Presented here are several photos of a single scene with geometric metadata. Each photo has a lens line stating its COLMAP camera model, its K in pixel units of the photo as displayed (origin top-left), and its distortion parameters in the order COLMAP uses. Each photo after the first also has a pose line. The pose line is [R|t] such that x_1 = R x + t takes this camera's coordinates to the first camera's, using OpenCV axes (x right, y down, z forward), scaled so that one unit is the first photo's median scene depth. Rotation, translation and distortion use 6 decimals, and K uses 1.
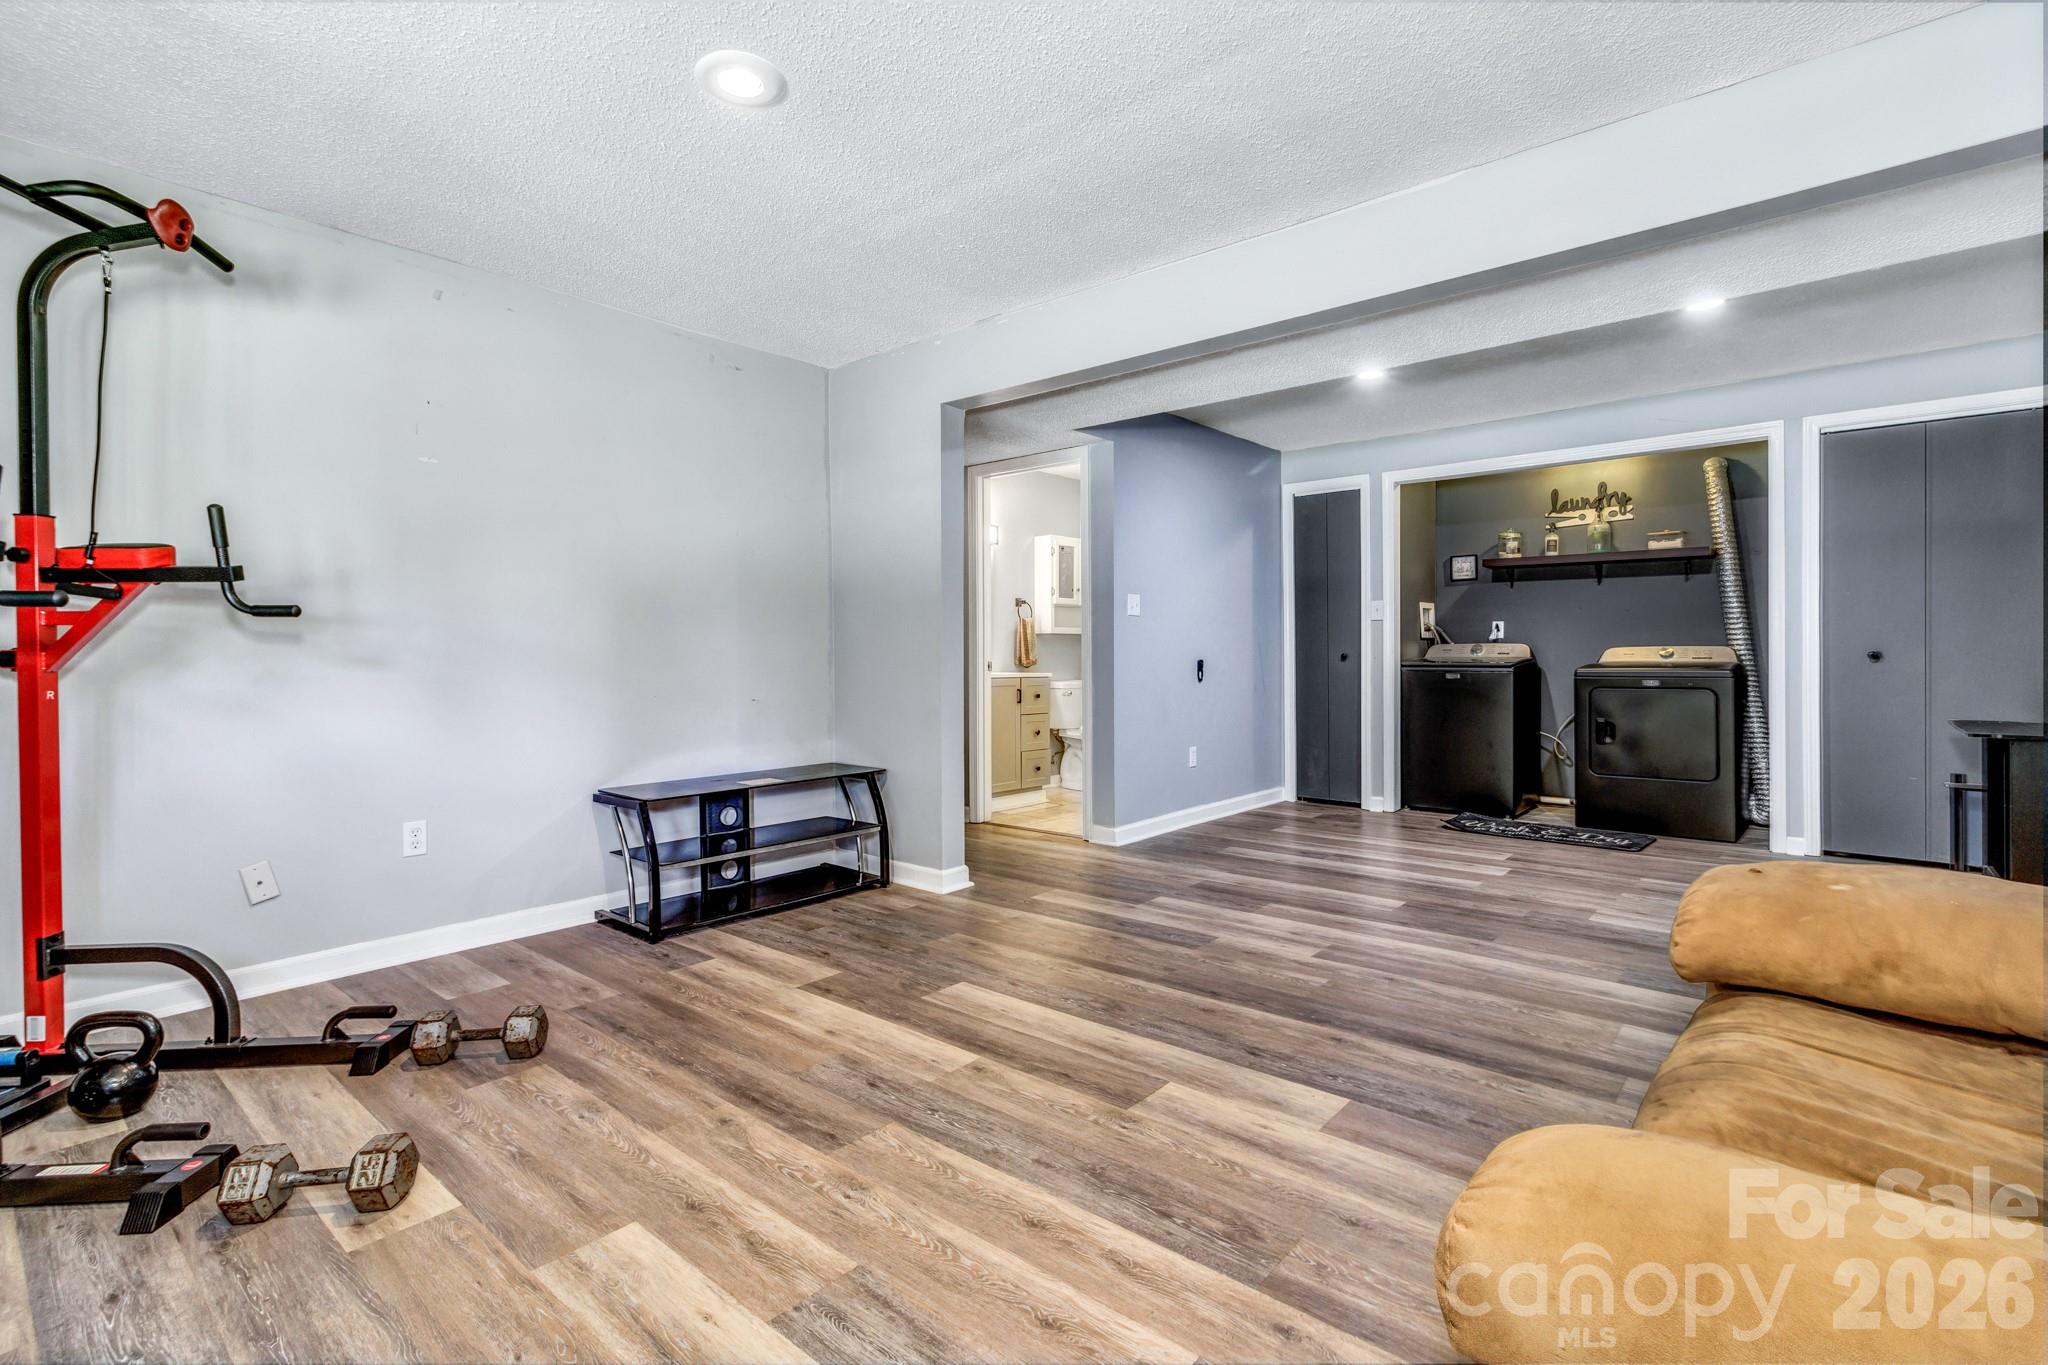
lens RADIAL K [[944.9, 0, 1029.1], [0, 944.9, 653.7], [0, 0, 1]] dist [-0.001152, -0.000256]
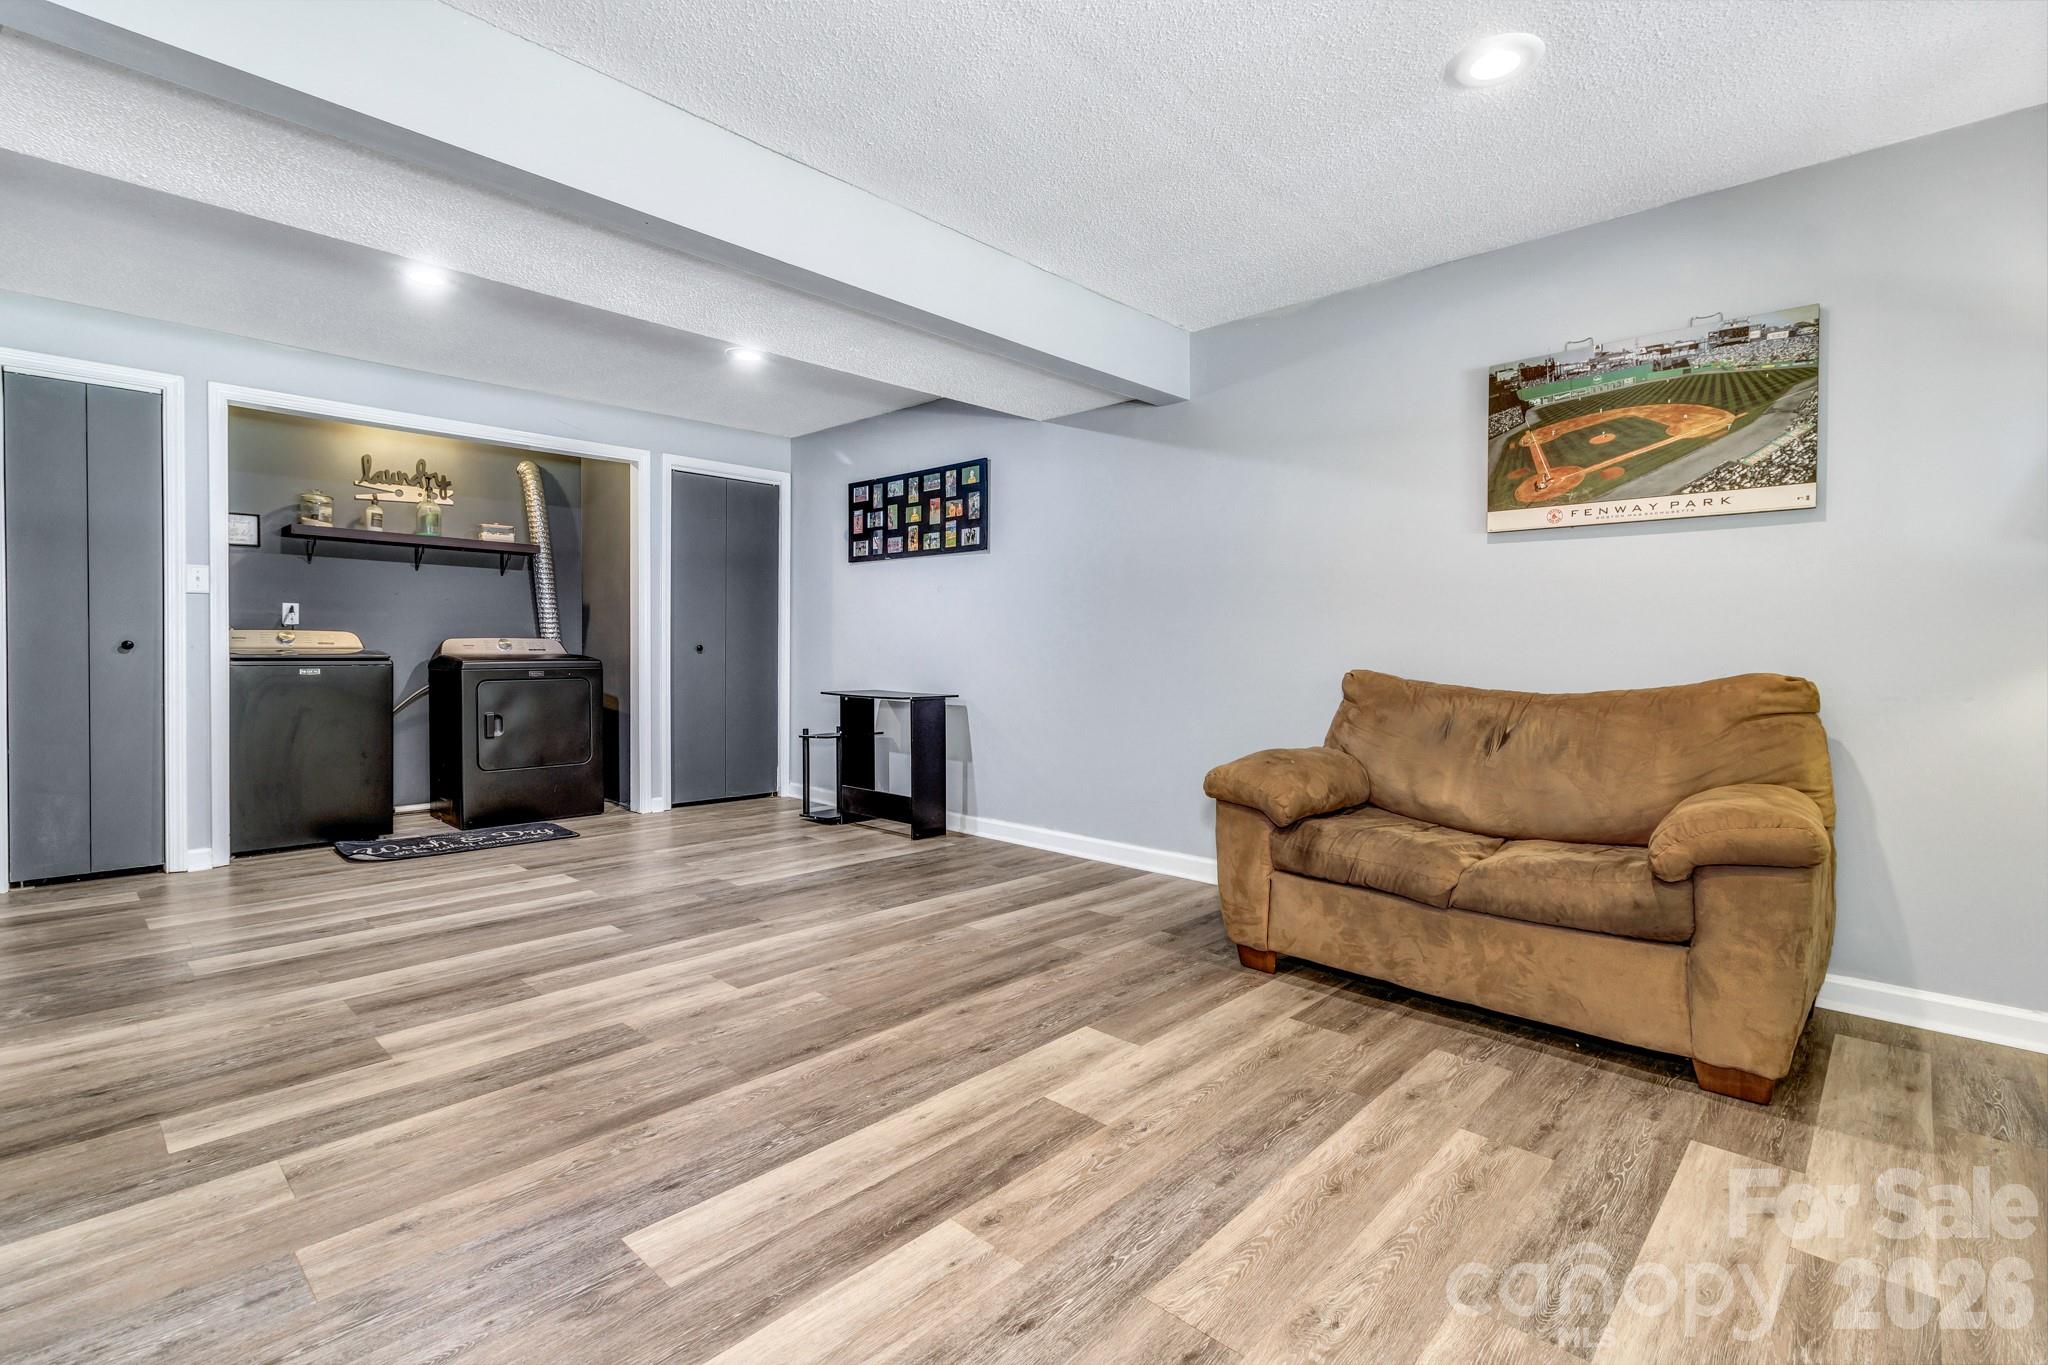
lens RADIAL K [[944.9, 0, 1029.1], [0, 944.9, 653.7], [0, 0, 1]] dist [-0.001152, -0.000256]
pose [[0.044260, -0.001203, 0.999019, -0.545617], [-0.006280, 0.999979, 0.001482, 0.007211], [-0.999000, -0.006340, 0.044251, 0.673246]]
